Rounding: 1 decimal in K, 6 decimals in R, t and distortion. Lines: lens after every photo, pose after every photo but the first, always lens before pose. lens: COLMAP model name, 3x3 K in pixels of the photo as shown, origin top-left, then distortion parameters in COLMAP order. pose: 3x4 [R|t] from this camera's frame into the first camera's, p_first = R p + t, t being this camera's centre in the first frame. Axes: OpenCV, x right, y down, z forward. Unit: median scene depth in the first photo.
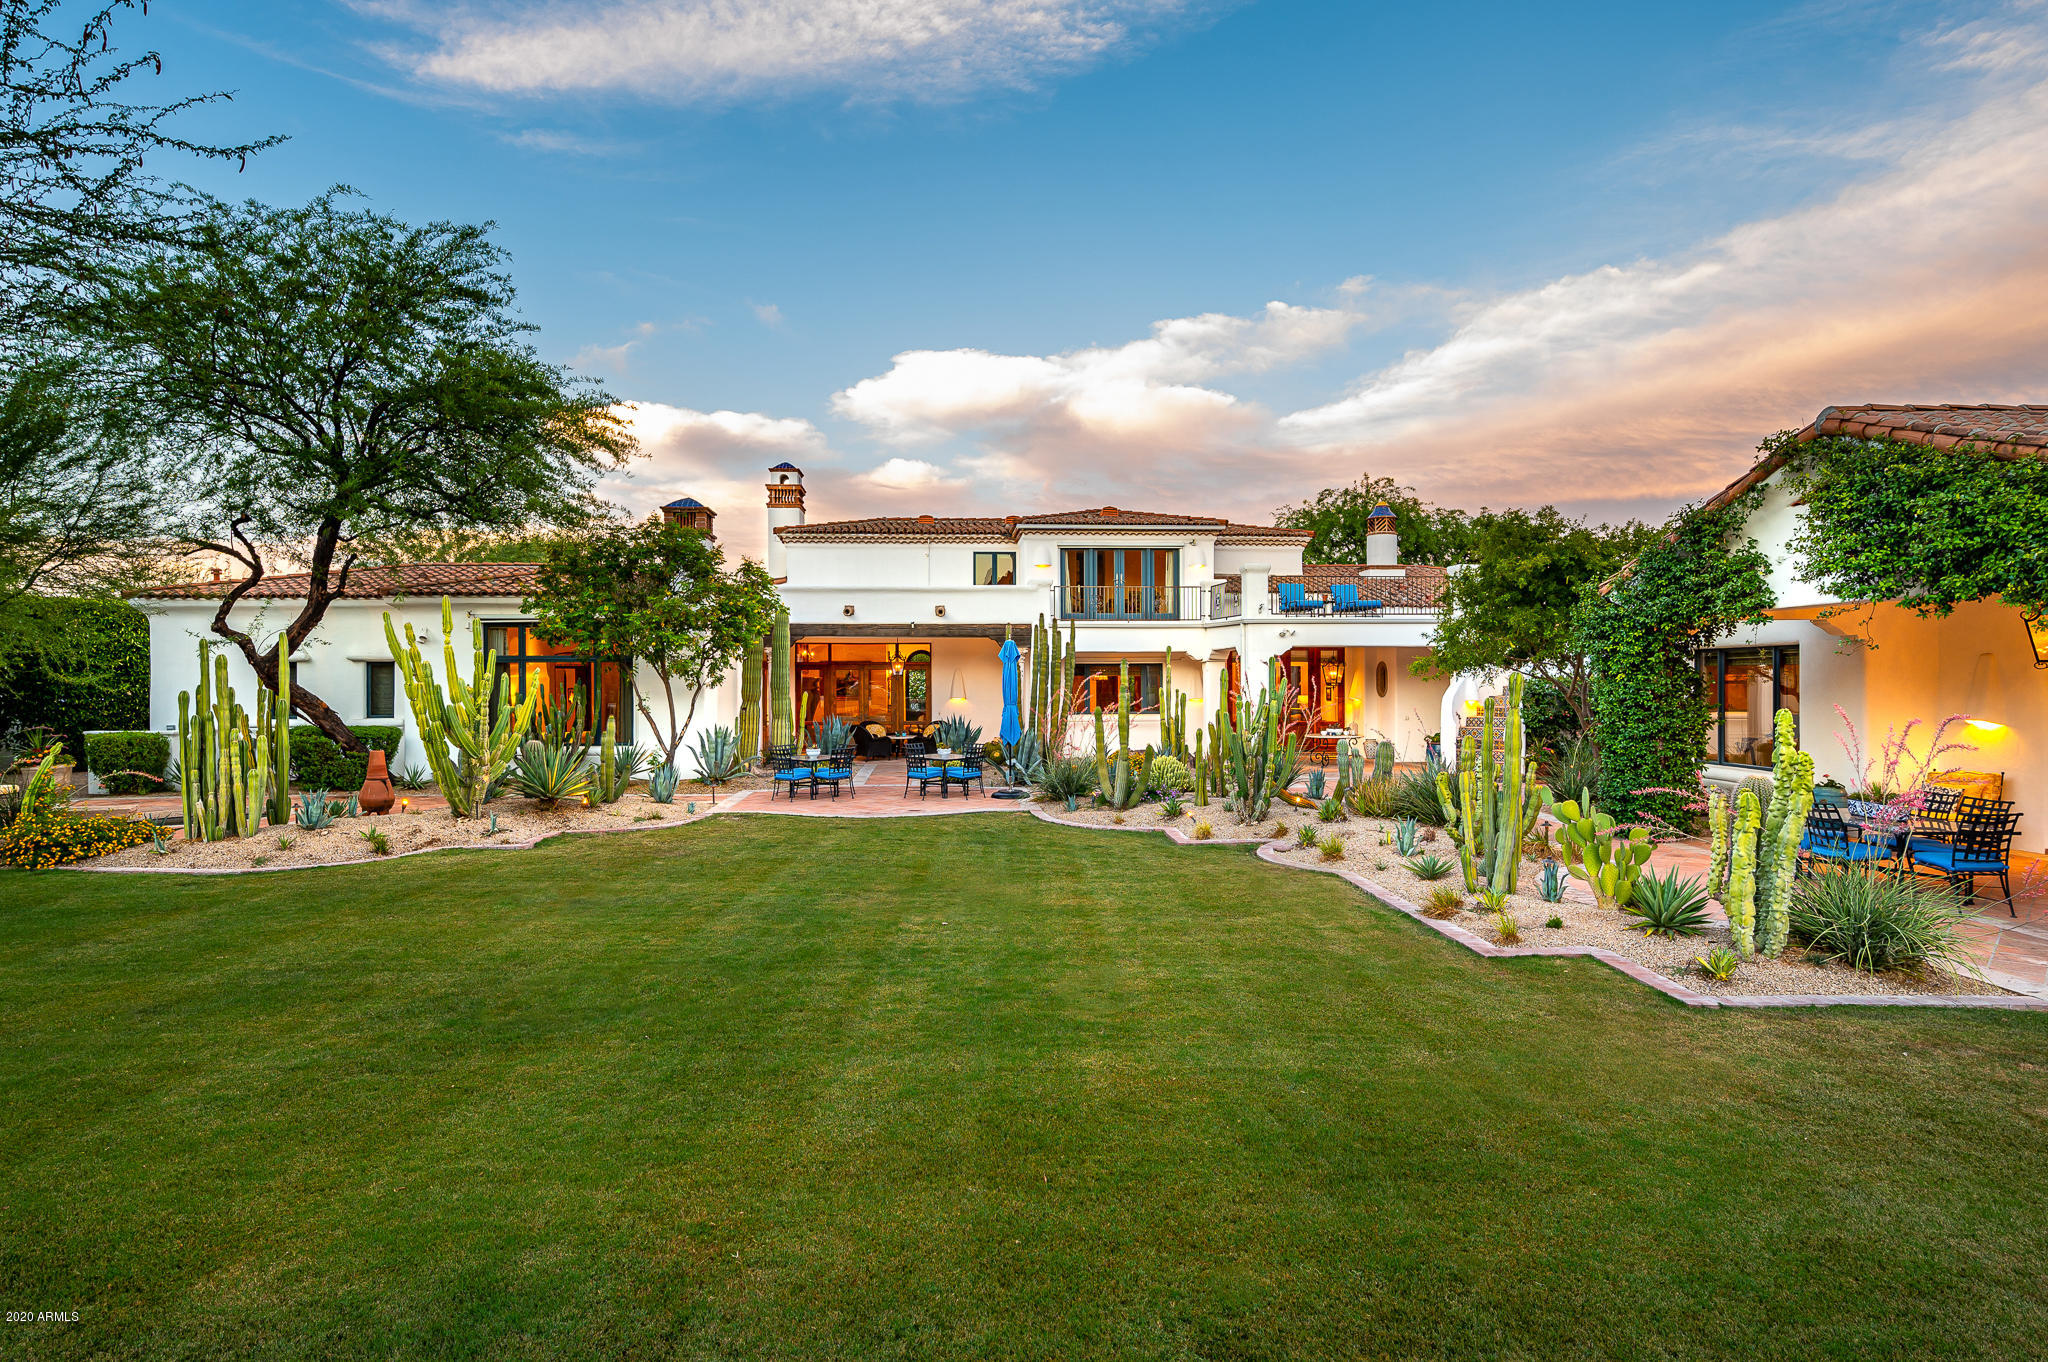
lens RADIAL K [[1000.5, 0, 1024.0], [0, 1000.5, 681.0], [0, 0, 1]] dist [0.002043, 0.000382]
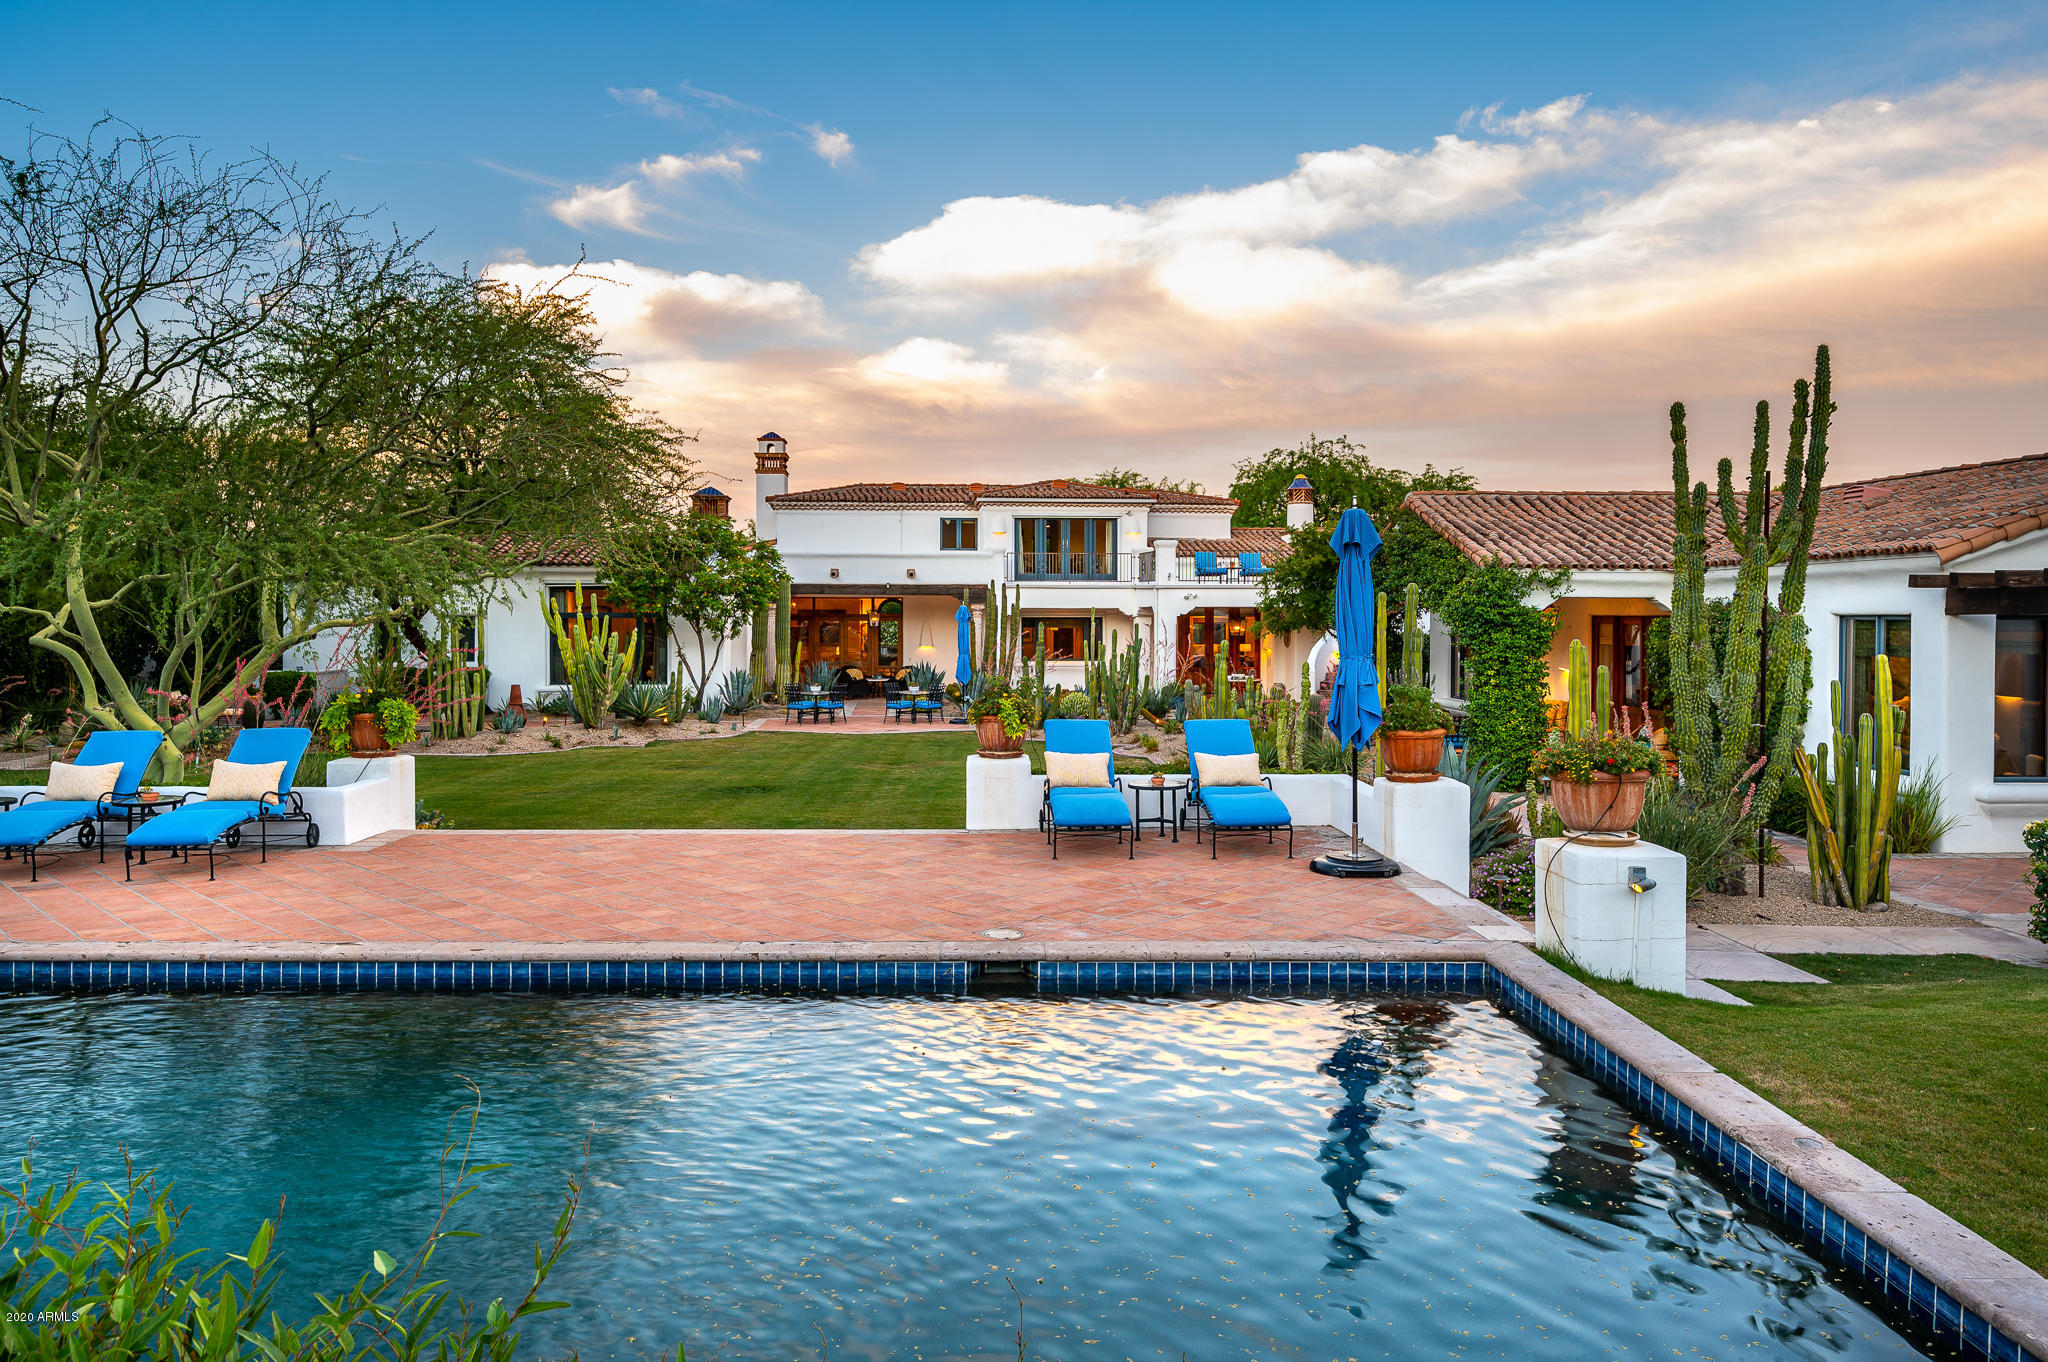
lens RADIAL K [[1208.3, 0, 1021.1], [0, 1208.3, 633.2], [0, 0, 1]] dist [-0.000234, -0.000011]
pose [[0.999956, 0.004837, 0.008088, 0.036449], [-0.004935, 0.999914, 0.012151, -0.017508], [-0.008028, -0.012190, 0.999893, -0.447273]]
